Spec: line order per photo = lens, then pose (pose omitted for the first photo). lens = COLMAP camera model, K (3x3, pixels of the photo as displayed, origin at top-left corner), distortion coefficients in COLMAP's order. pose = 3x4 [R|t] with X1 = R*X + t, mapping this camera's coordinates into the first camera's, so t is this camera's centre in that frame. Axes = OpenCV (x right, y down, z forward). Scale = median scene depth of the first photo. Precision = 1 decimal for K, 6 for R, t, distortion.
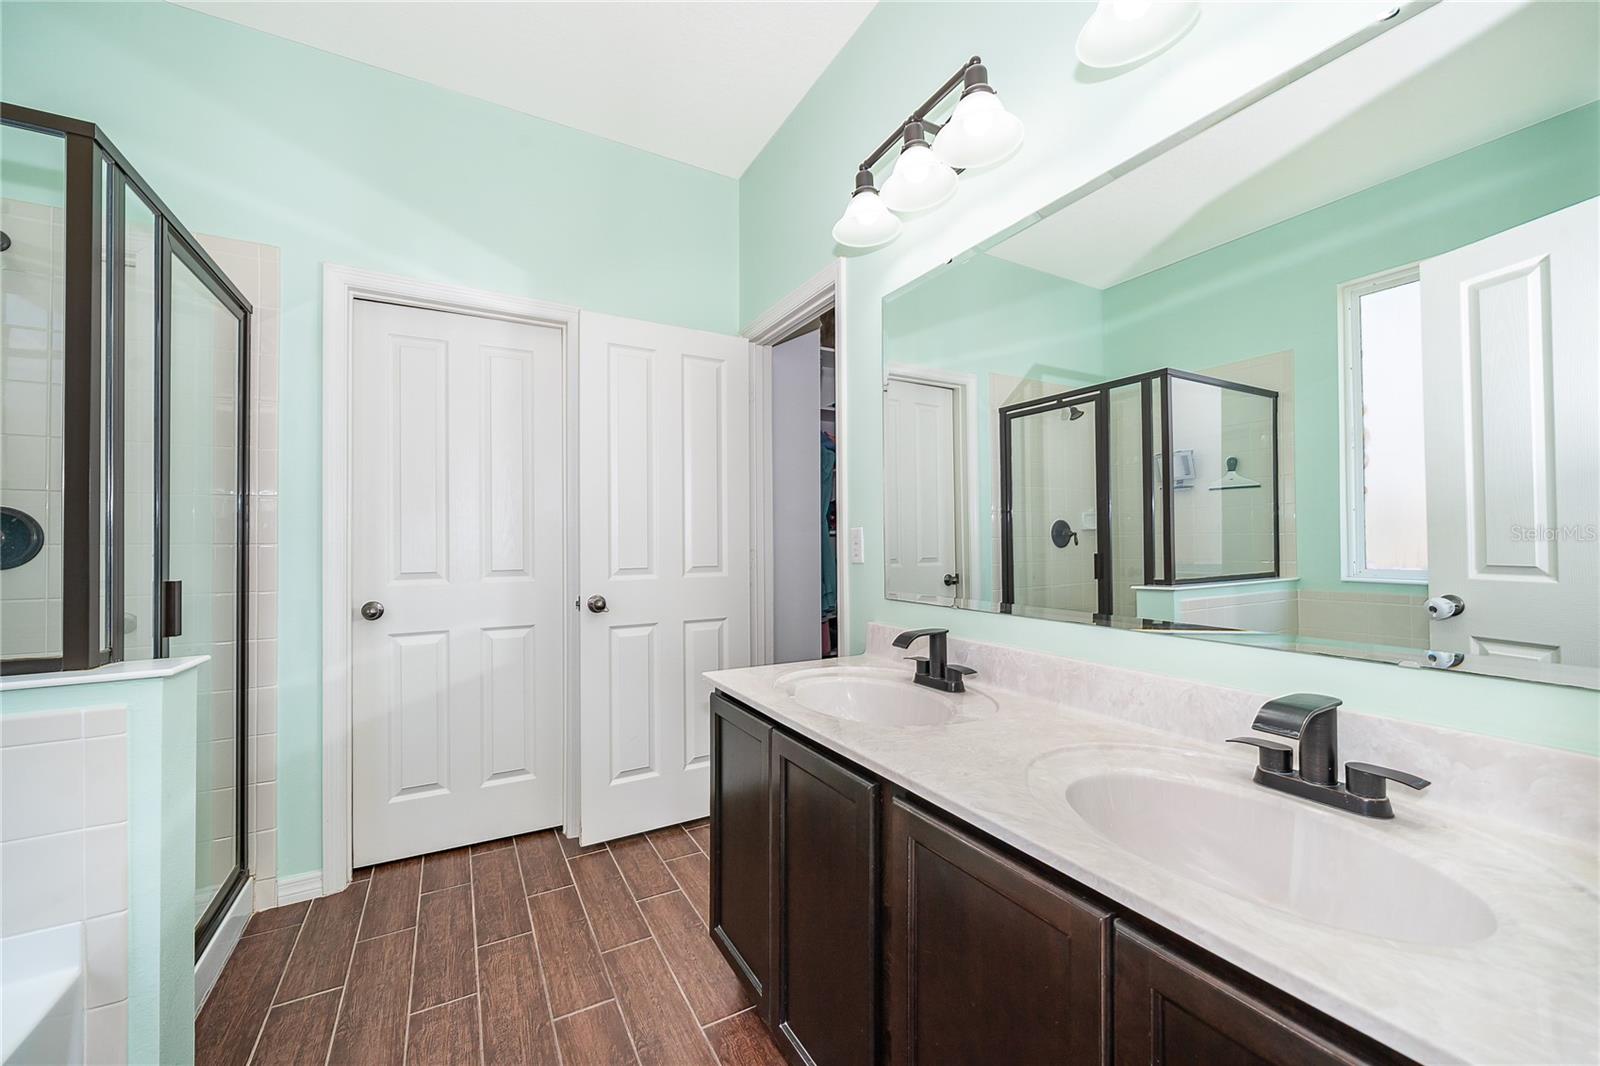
lens RADIAL K [[622.7, 0, 800.0], [0, 622.7, 533.0], [0, 0, 1]] dist [-0.003007, -0.000208]
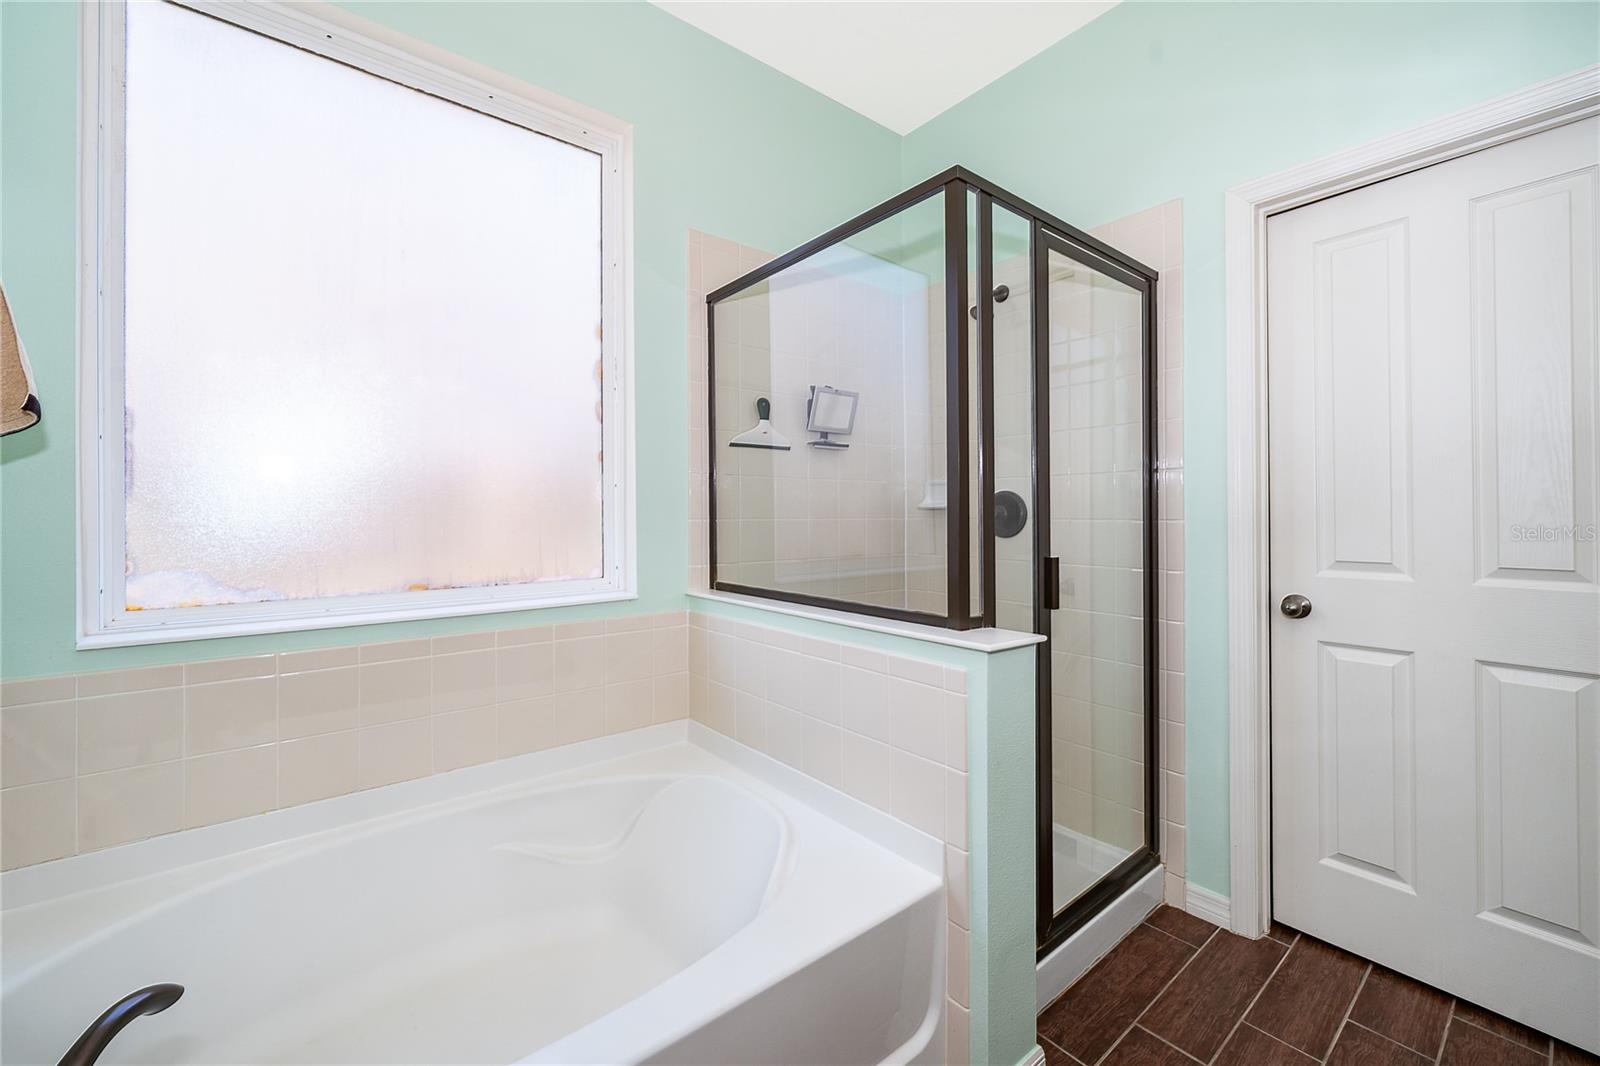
lens RADIAL K [[633.1, 0, 795.2], [0, 633.1, 515.9], [0, 0, 1]] dist [-0.003110, 0.000412]
pose [[0.160914, 0.004980, -0.986956, -0.005293], [0.018943, 0.999787, 0.008134, -0.008248], [0.986787, -0.020005, 0.160785, 0.288942]]
